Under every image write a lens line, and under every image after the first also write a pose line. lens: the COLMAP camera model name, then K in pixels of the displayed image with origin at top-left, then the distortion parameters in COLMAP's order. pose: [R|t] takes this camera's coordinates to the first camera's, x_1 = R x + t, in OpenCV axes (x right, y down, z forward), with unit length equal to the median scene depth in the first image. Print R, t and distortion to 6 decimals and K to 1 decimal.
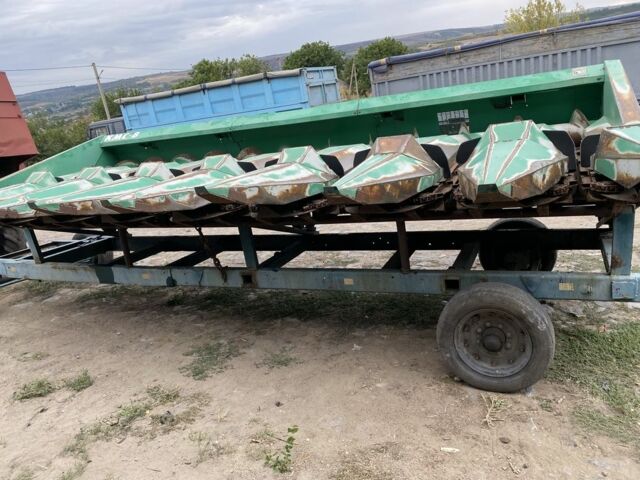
lens RADIAL K [[472.2, 0, 320.0], [0, 472.2, 240.0], [0, 0, 1]] dist [0.105280, -0.134877]
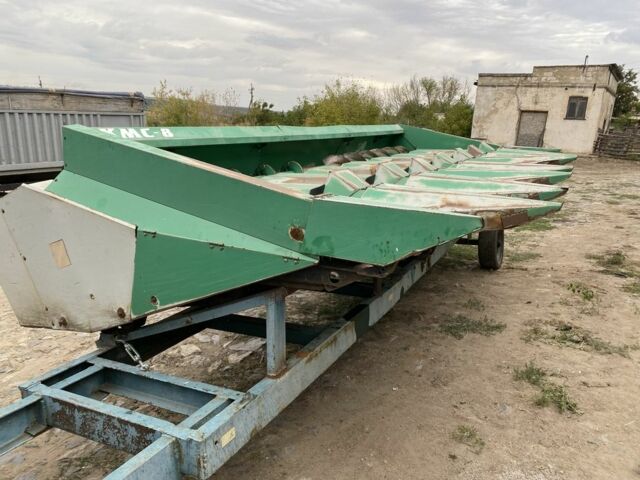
lens RADIAL K [[472.2, 0, 320.0], [0, 472.2, 240.0], [0, 0, 1]] dist [0.105280, -0.134877]
pose [[0.061961, -0.088533, 0.994144, -1.214882], [0.272305, 0.959770, 0.068500, -0.112012], [-0.960214, 0.266466, 0.083577, 1.056650]]
